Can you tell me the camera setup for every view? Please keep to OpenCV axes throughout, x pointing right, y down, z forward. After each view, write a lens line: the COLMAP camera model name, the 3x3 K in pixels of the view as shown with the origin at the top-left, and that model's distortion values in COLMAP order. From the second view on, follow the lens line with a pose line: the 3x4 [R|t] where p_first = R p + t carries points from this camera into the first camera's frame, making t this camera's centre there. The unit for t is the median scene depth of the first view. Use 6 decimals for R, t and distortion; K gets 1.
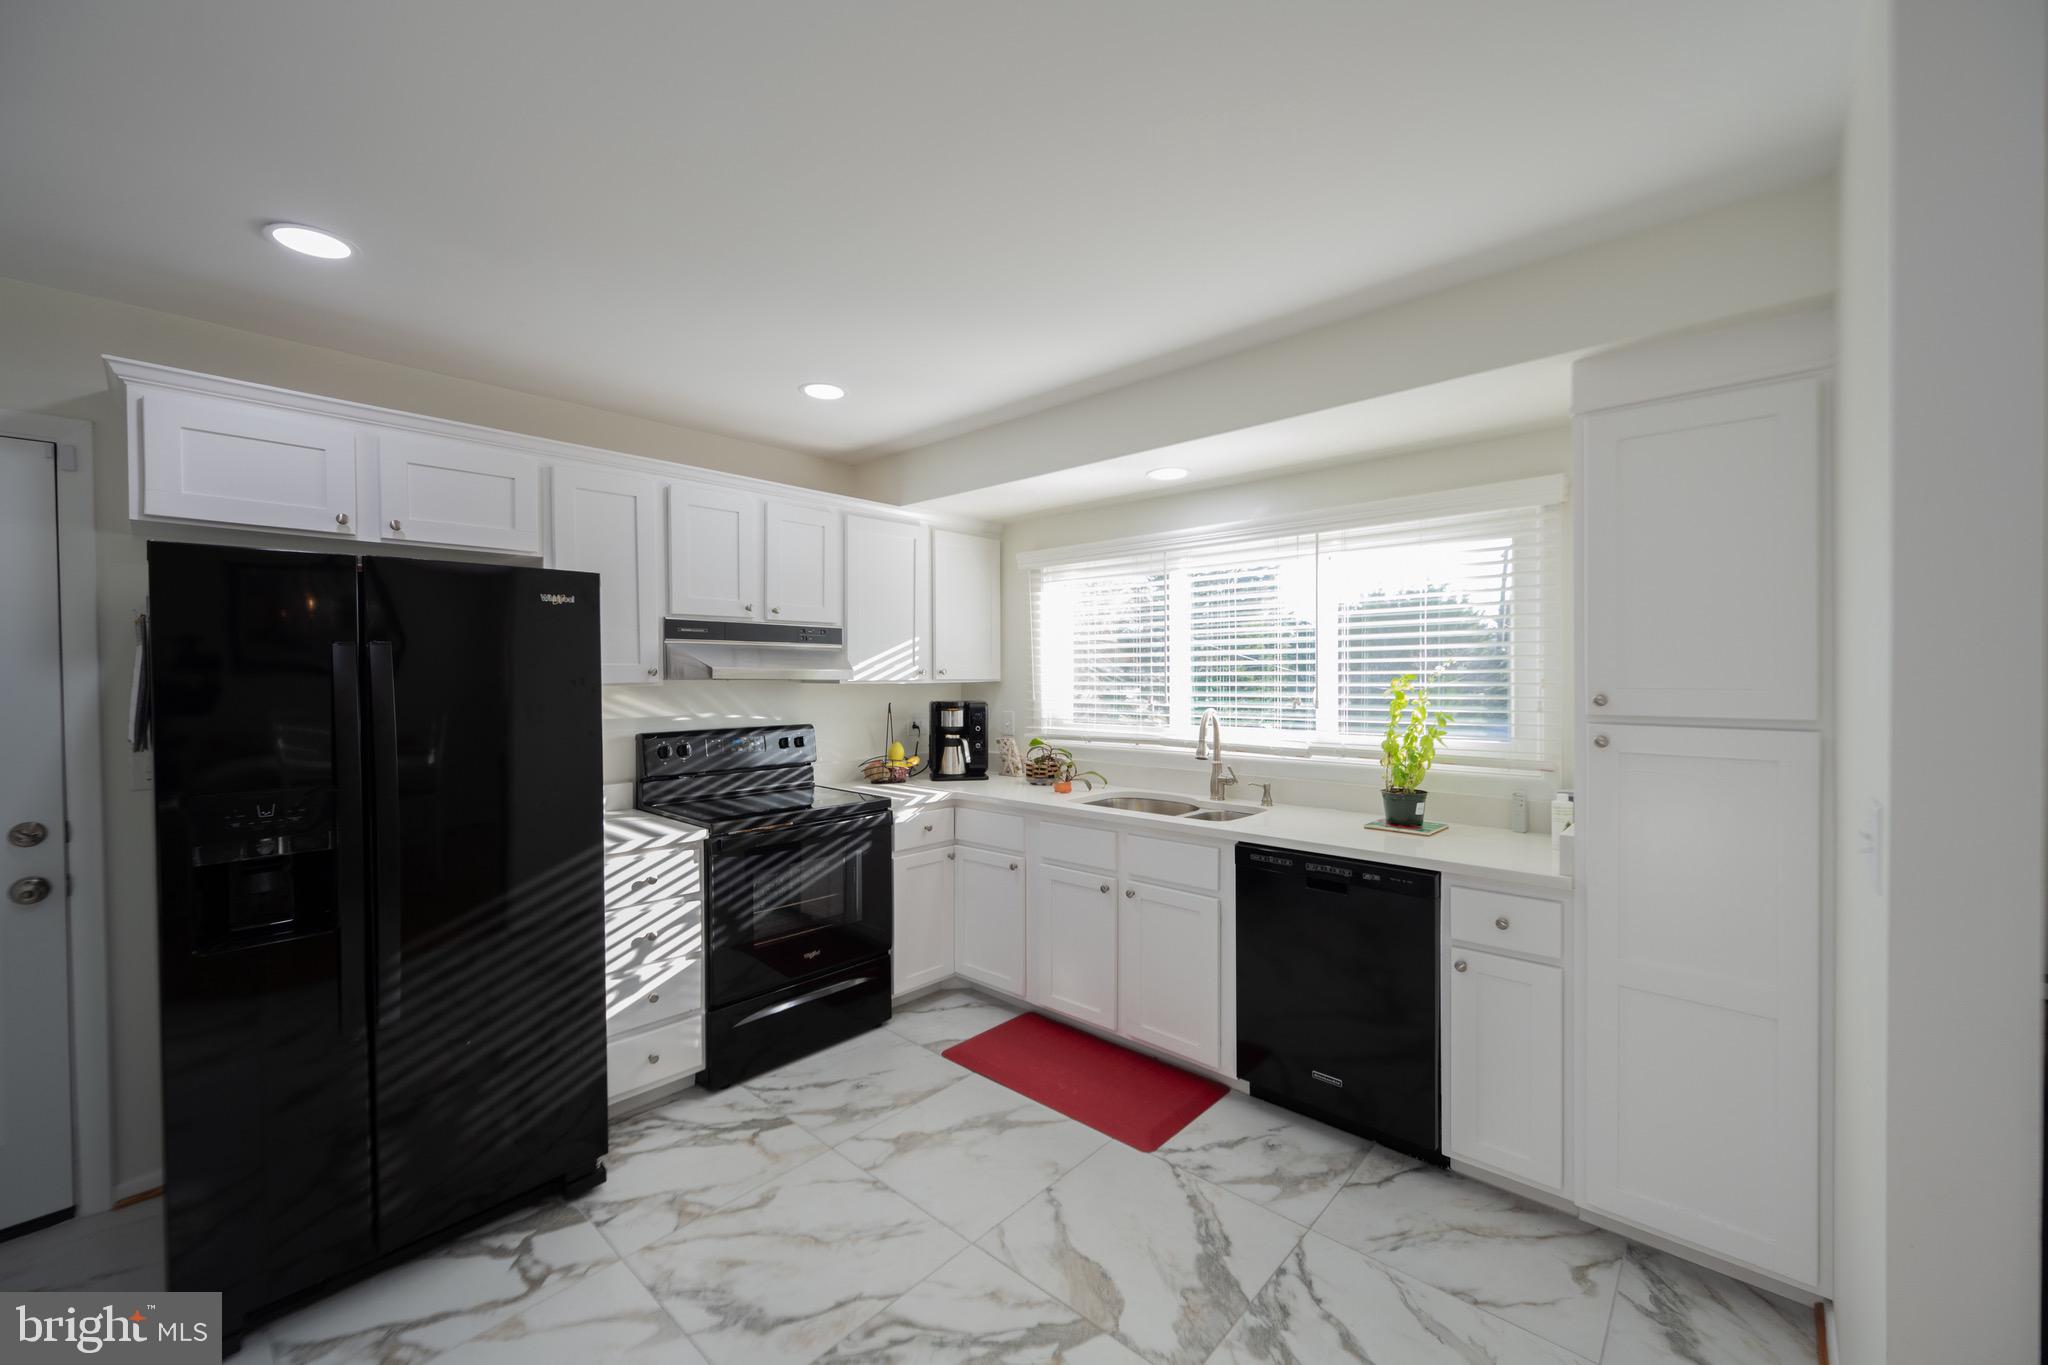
lens RADIAL K [[804.5, 0, 1022.6], [0, 804.5, 680.4], [0, 0, 1]] dist [-0.006780, 0.001194]
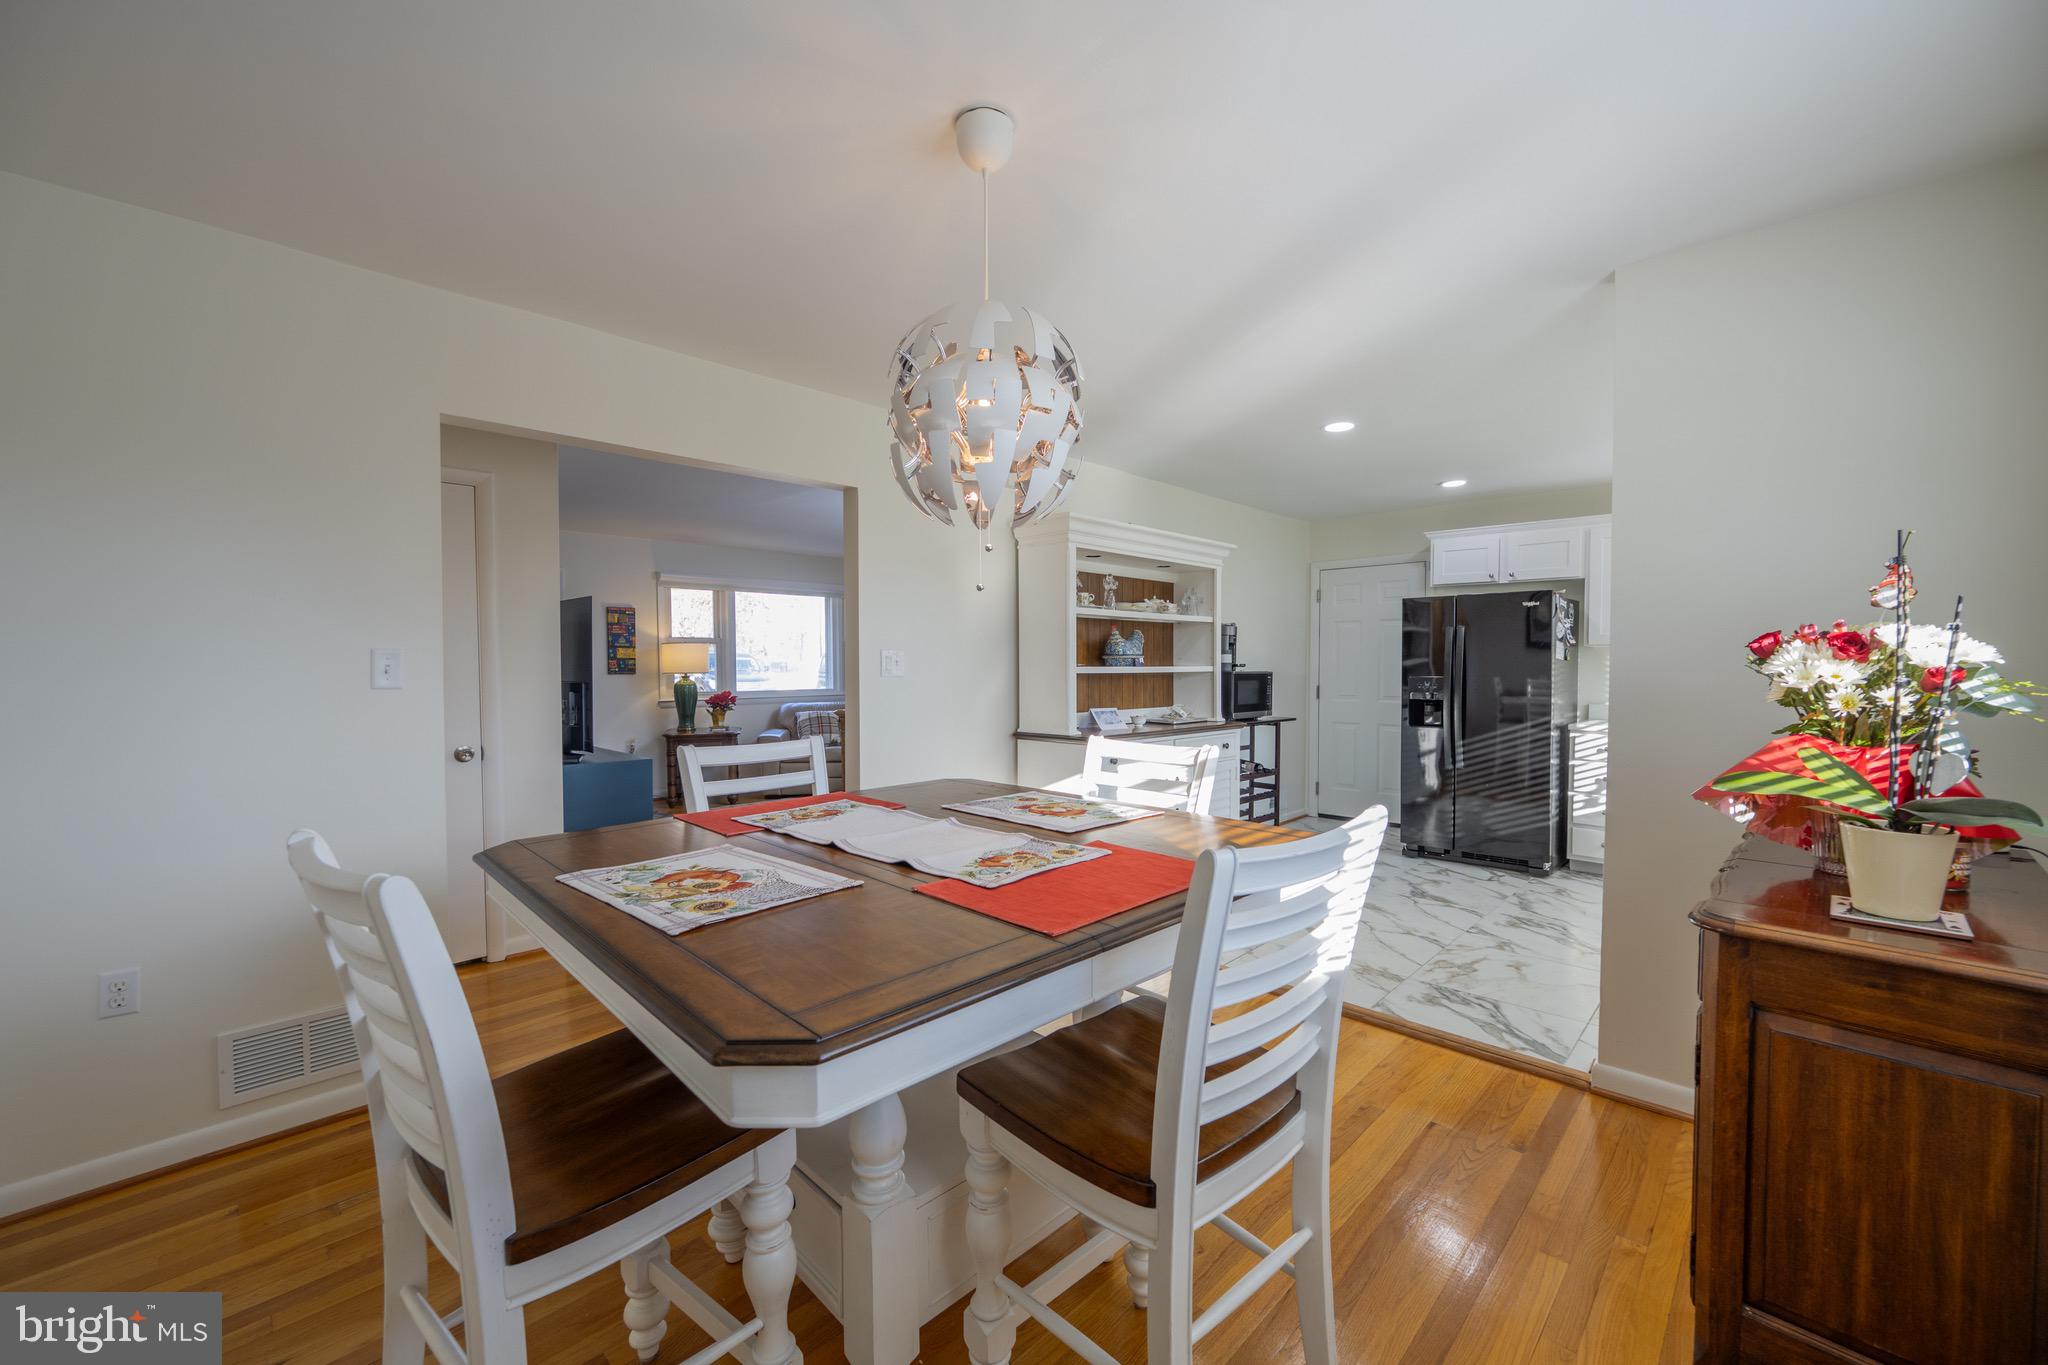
lens RADIAL K [[804.5, 0, 1022.0], [0, 804.5, 680.6], [0, 0, 1]] dist [-0.006780, 0.001194]
pose [[-0.032505, 0.028894, -0.999054, 1.568374], [-0.014466, 0.999464, 0.029377, 0.061725], [0.999367, 0.015407, -0.032069, -0.320002]]
